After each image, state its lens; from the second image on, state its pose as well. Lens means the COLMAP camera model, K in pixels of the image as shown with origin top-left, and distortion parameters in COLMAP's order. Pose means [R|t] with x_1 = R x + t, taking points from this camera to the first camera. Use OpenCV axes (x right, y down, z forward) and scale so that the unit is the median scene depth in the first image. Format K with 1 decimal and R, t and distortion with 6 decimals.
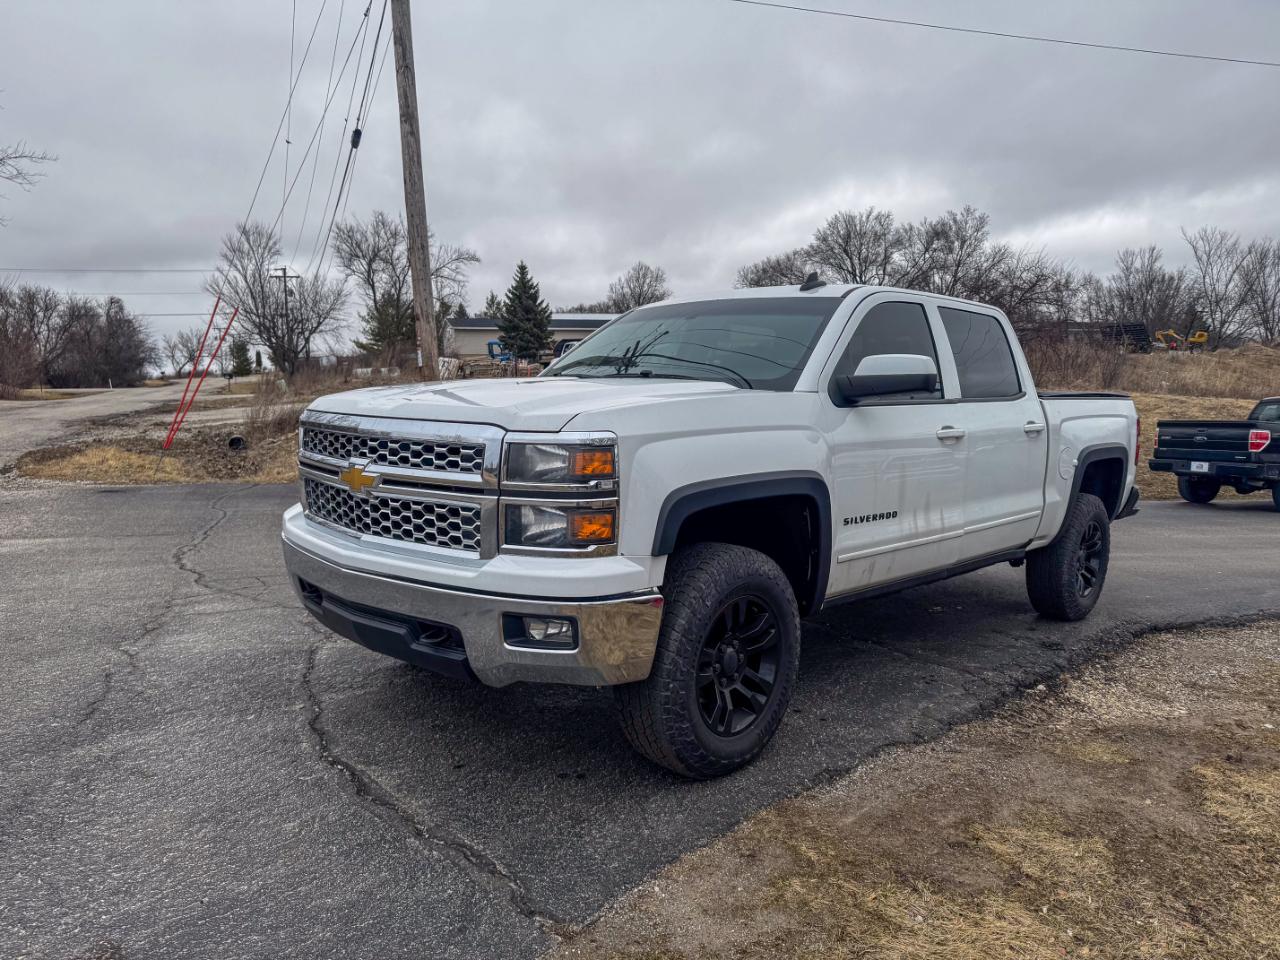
lens RADIAL K [[899.4, 0, 638.1], [0, 899.4, 483.6], [0, 0, 1]] dist [0.022871, -0.030550]
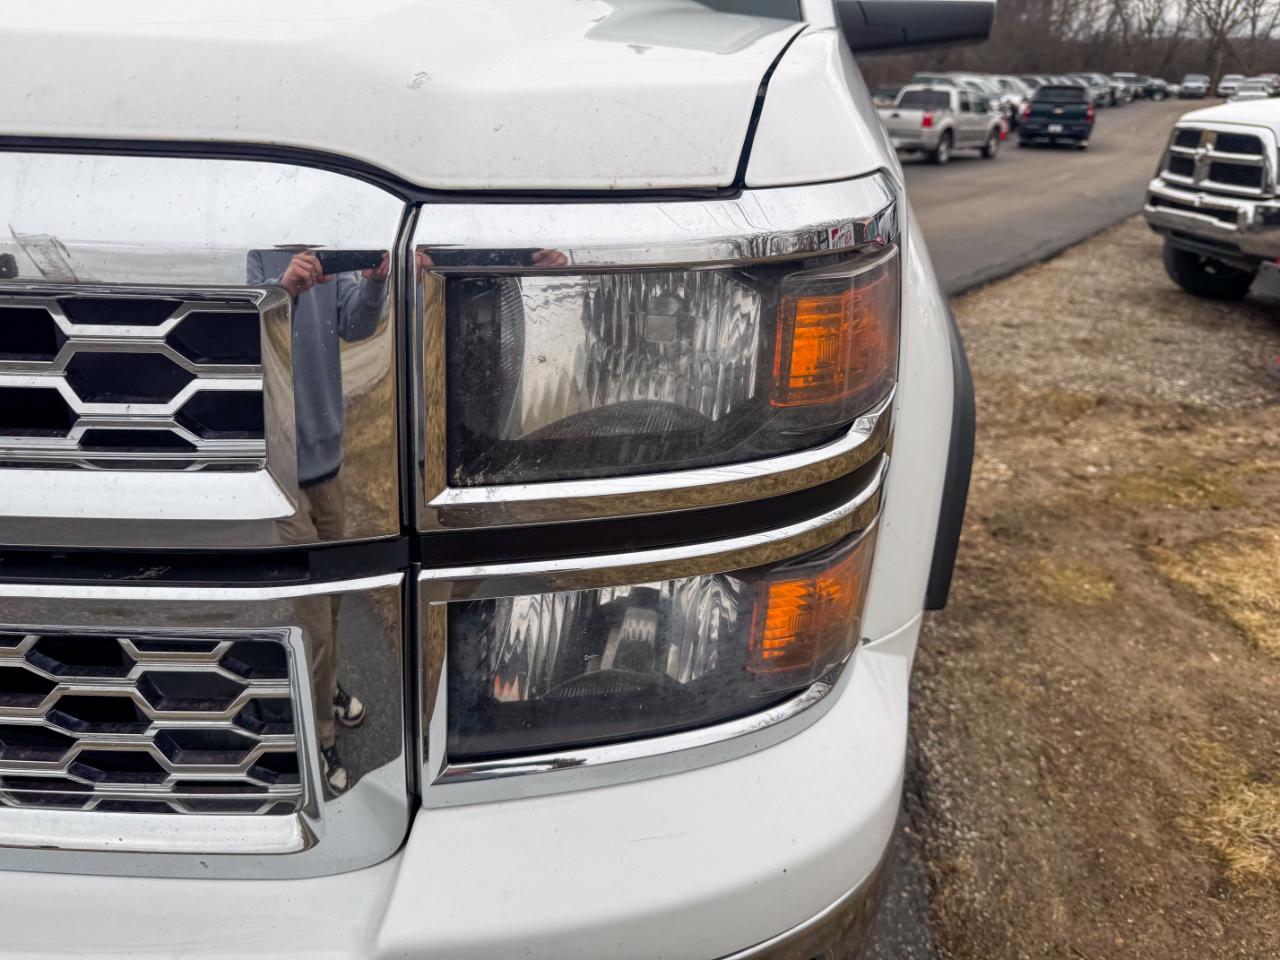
lens RADIAL K [[899.4, 0, 646.7], [0, 899.4, 468.9], [0, 0, 1]] dist [0.022871, -0.030550]
pose [[0.820322, -0.214179, 0.530282, -0.163247], [0.033853, 0.943785, 0.328821, -0.050693], [-0.570899, -0.251788, 0.781458, 0.652075]]
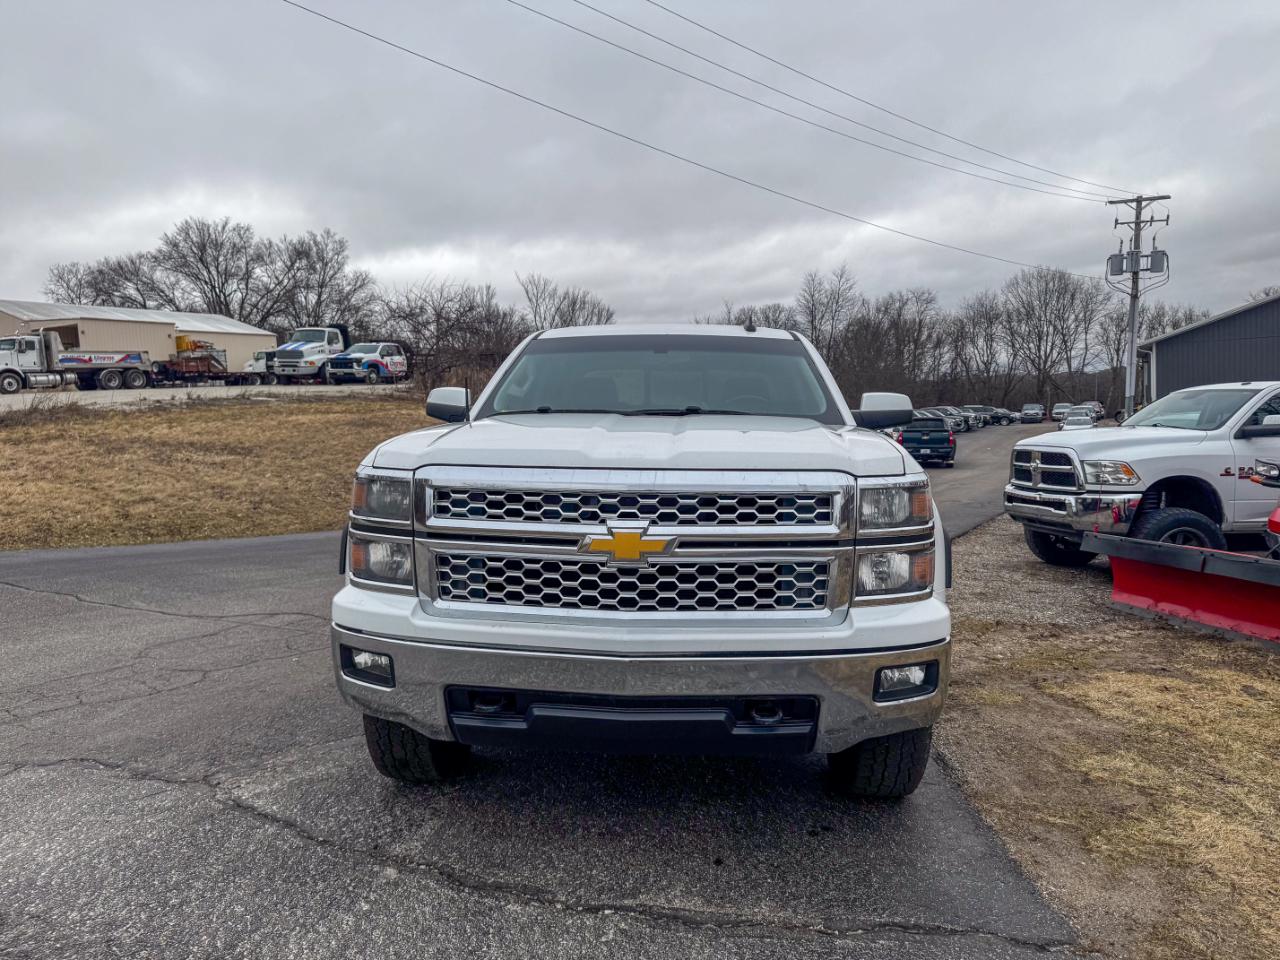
lens RADIAL K [[899.4, 0, 647.4], [0, 899.4, 473.6], [0, 0, 1]] dist [0.022871, -0.030550]
pose [[0.755609, -0.049528, 0.653148, -0.734039], [0.070910, 0.997462, -0.006396, -0.056246], [-0.651173, 0.051148, 0.757204, 0.328450]]
